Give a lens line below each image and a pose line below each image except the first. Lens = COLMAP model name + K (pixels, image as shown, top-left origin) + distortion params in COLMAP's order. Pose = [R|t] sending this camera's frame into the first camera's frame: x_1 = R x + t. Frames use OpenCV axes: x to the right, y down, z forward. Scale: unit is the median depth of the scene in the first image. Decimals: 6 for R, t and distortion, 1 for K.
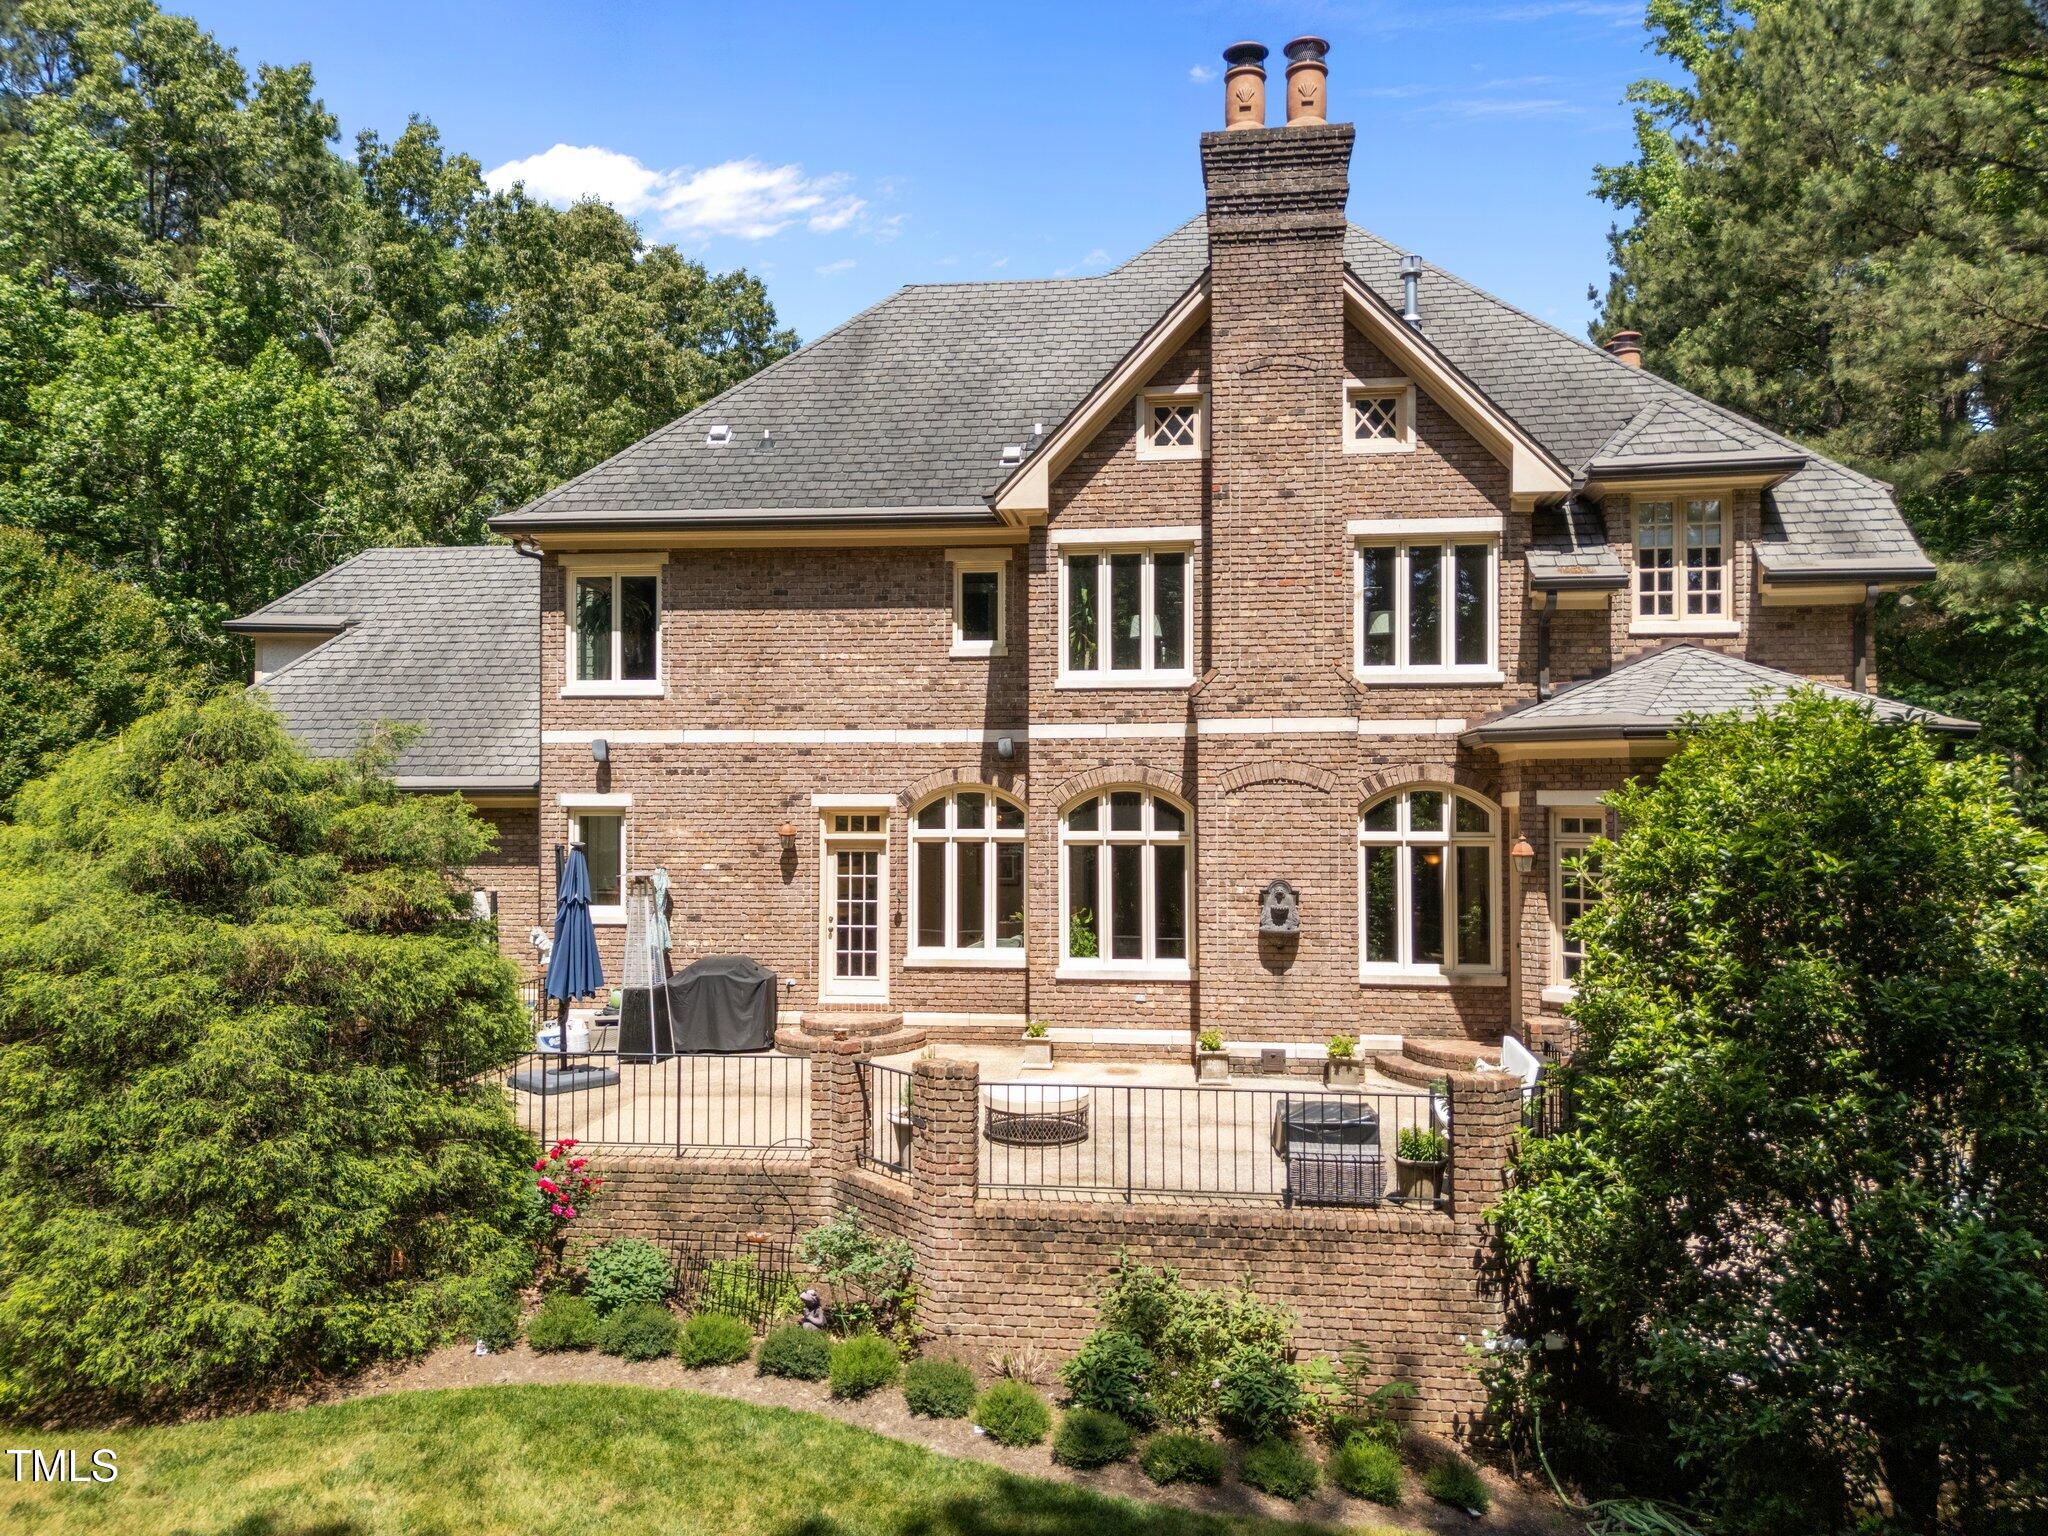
lens RADIAL K [[1439.9, 0, 1024.0], [0, 1439.9, 768.0], [0, 0, 1]] dist [0.084037, -0.002437]
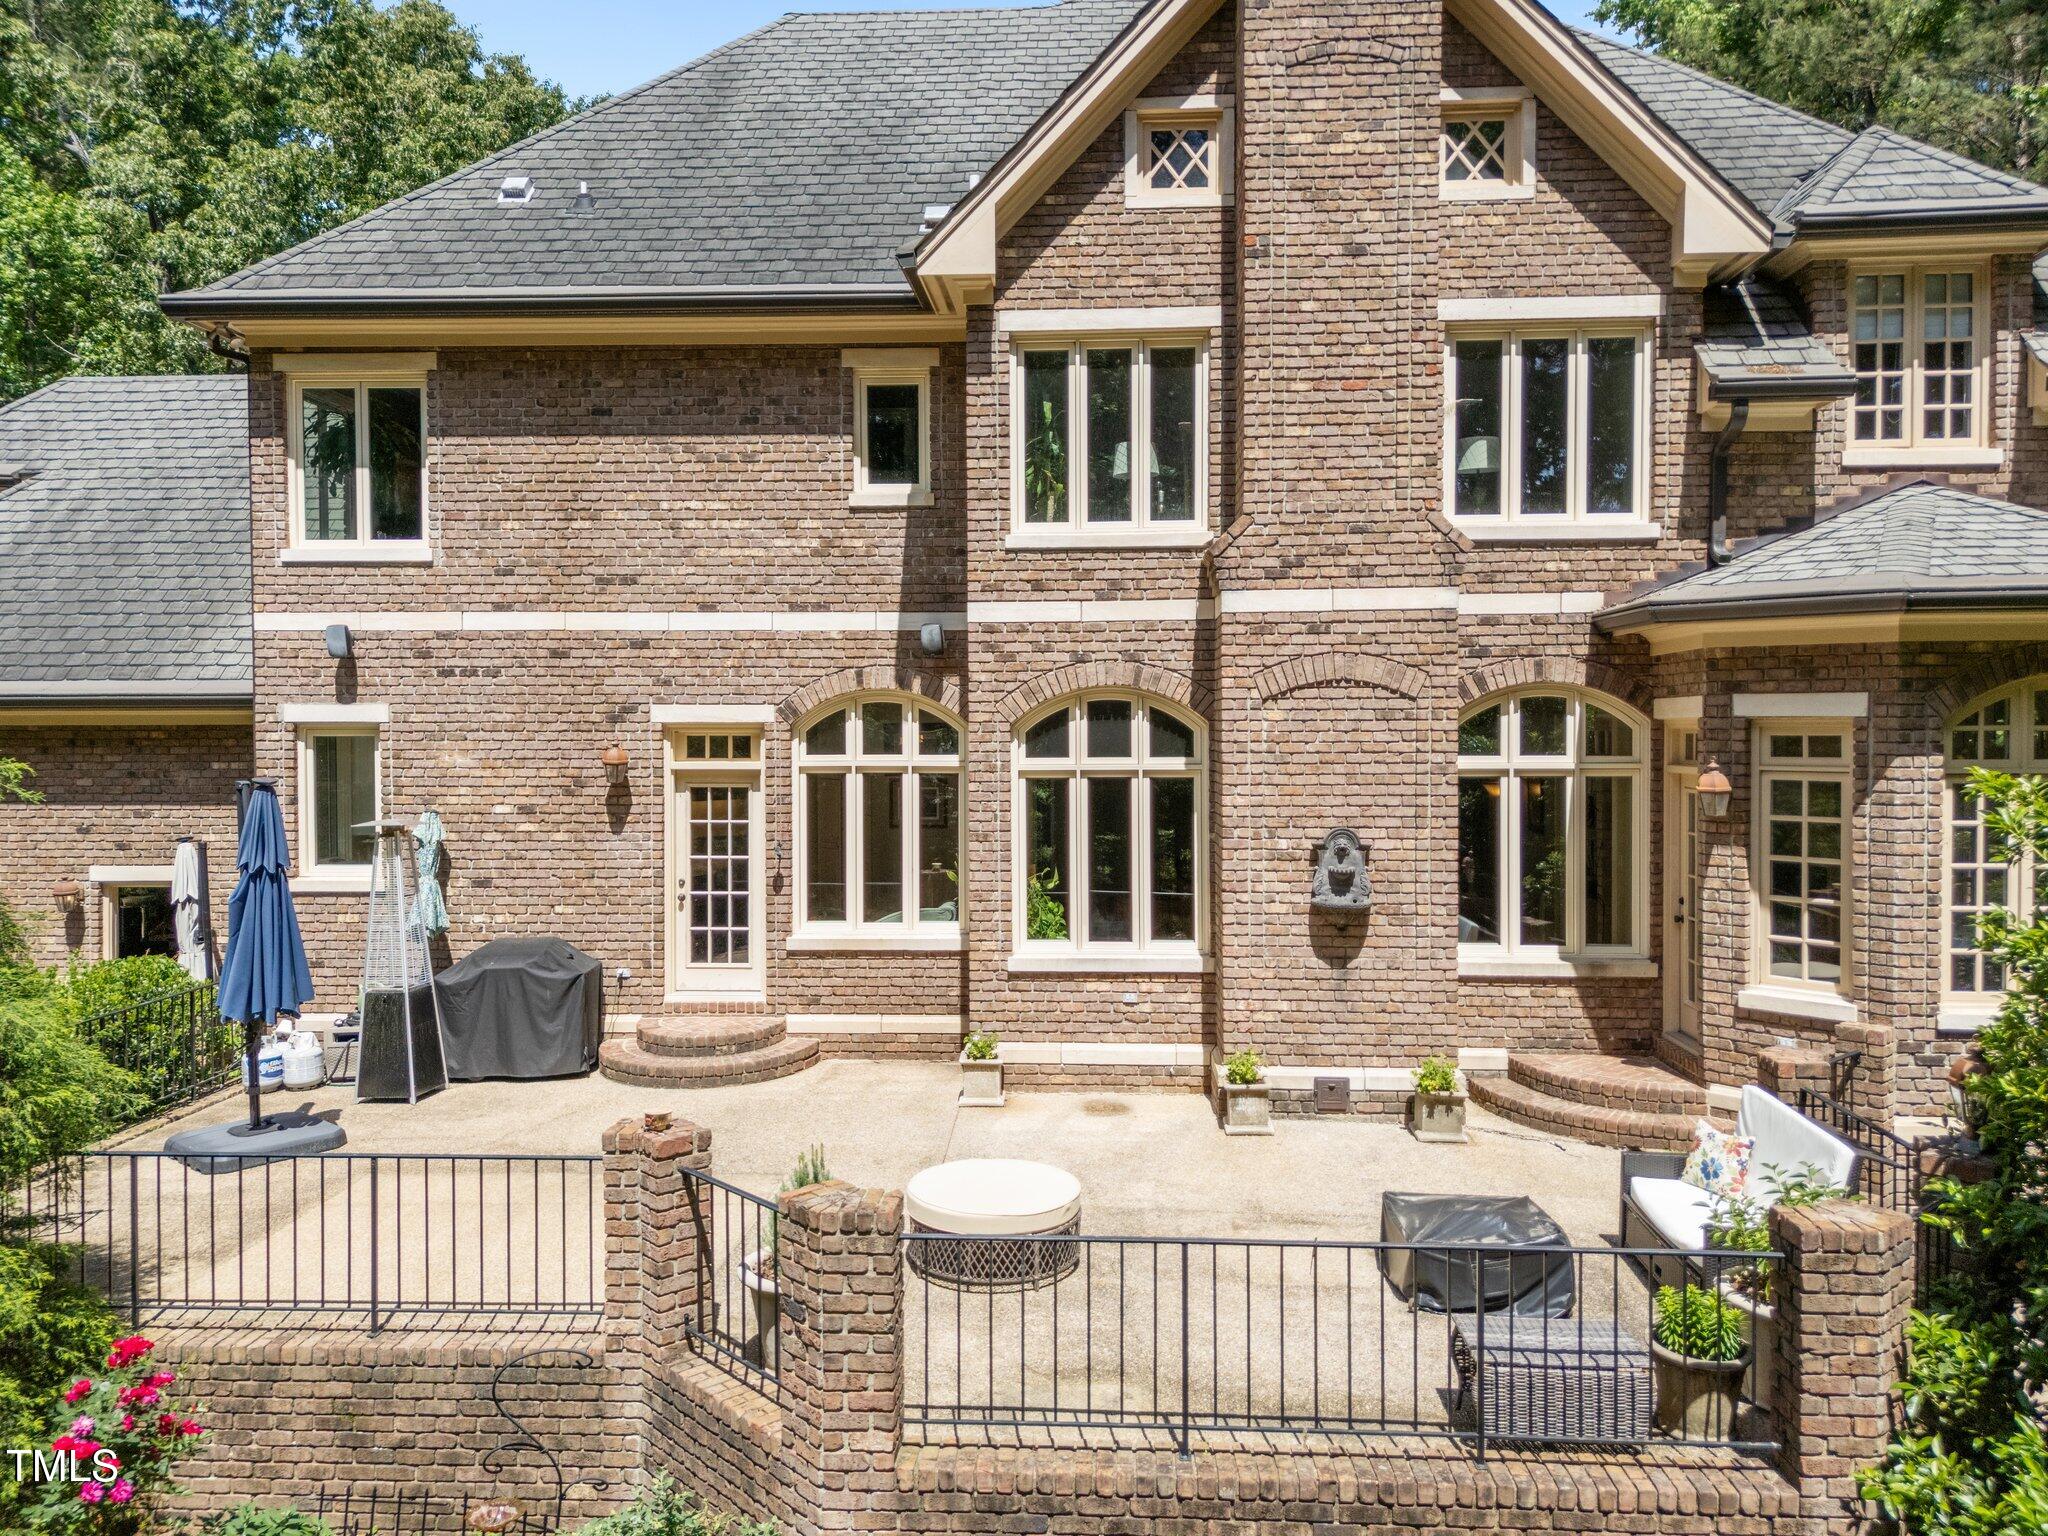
lens RADIAL K [[1535.6, 0, 1025.0], [0, 1535.6, 745.7], [0, 0, 1]] dist [0.044561, -0.000361]
pose [[0.998284, -0.003609, 0.058450, -0.012106], [0.001209, 0.999156, 0.041060, 0.008443], [-0.058549, -0.040919, 0.997446, 0.275660]]
